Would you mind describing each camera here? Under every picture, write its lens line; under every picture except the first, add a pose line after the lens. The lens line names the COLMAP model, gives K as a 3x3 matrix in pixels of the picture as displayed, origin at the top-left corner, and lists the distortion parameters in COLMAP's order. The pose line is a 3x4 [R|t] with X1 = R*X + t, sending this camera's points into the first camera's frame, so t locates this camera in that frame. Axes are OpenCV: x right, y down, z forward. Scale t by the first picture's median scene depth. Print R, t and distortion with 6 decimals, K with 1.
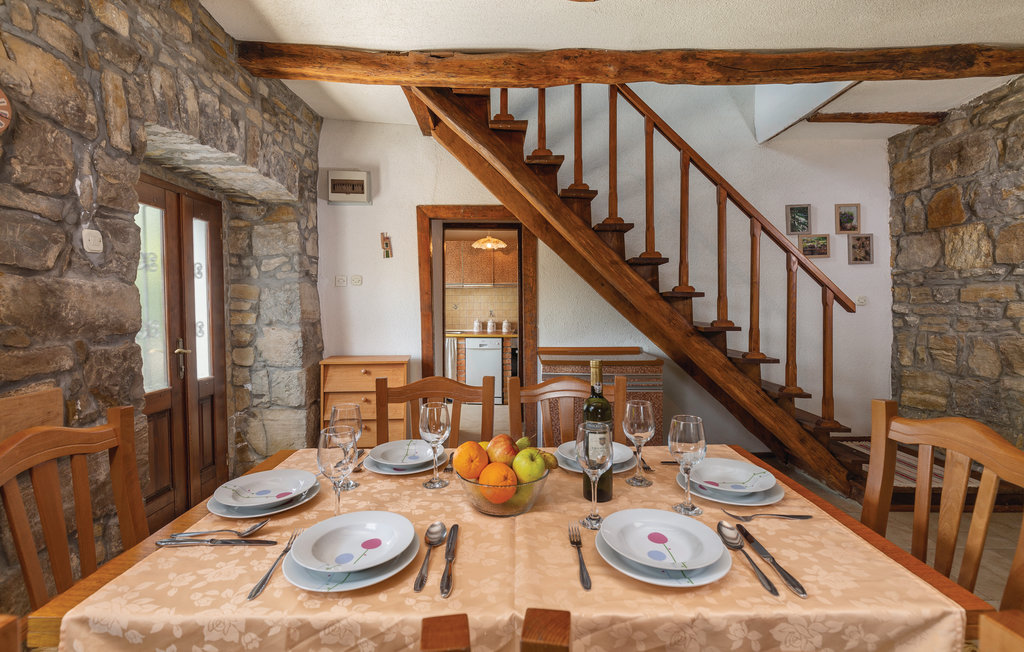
lens RADIAL K [[467.9, 0, 511.0], [0, 467.9, 312.3], [0, 0, 1]] dist [-0.000394, 0.000156]
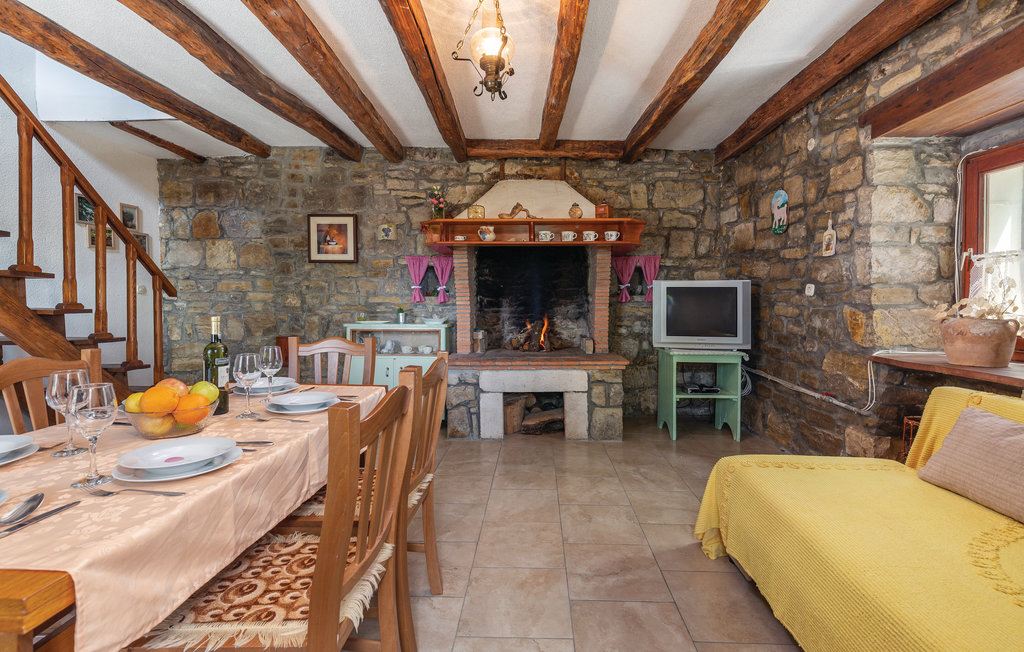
lens RADIAL K [[467.9, 0, 511.0], [0, 467.9, 312.3], [0, 0, 1]] dist [-0.000394, 0.000156]
pose [[0.045206, -0.018179, 0.998812, -0.473980], [0.012564, 0.999766, 0.017628, 0.029607], [-0.998899, 0.011752, 0.045424, 0.014255]]
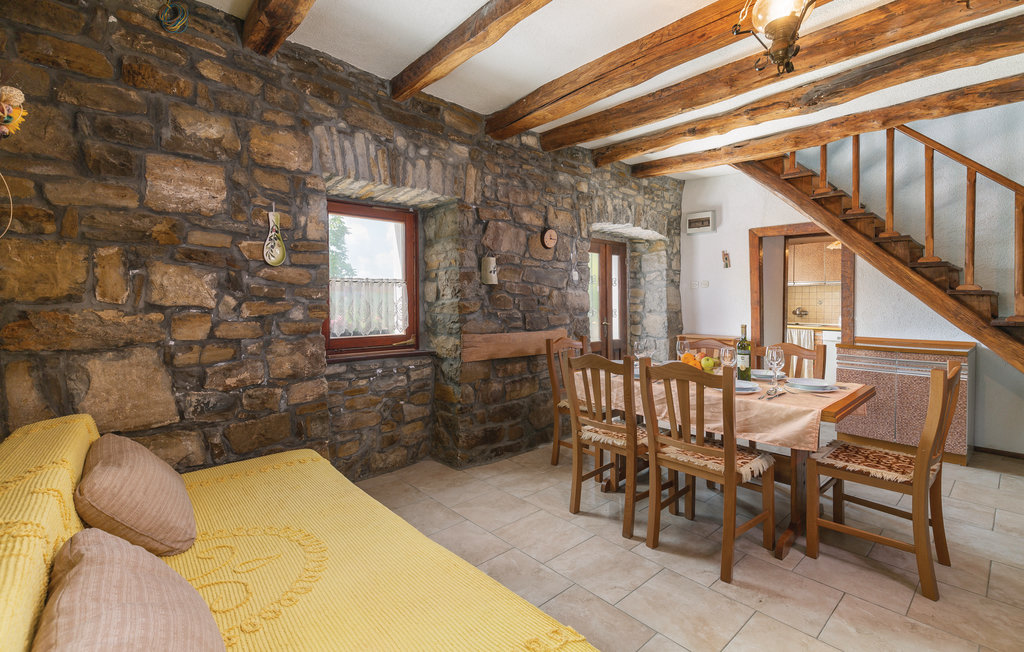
lens RADIAL K [[467.9, 0, 511.0], [0, 467.9, 312.3], [0, 0, 1]] dist [-0.000394, 0.000156]
pose [[0.669305, 0.022053, -0.742660, 0.444608], [-0.014061, 0.999756, 0.017014, 0.006317], [0.742855, -0.000945, 0.669452, -0.558133]]
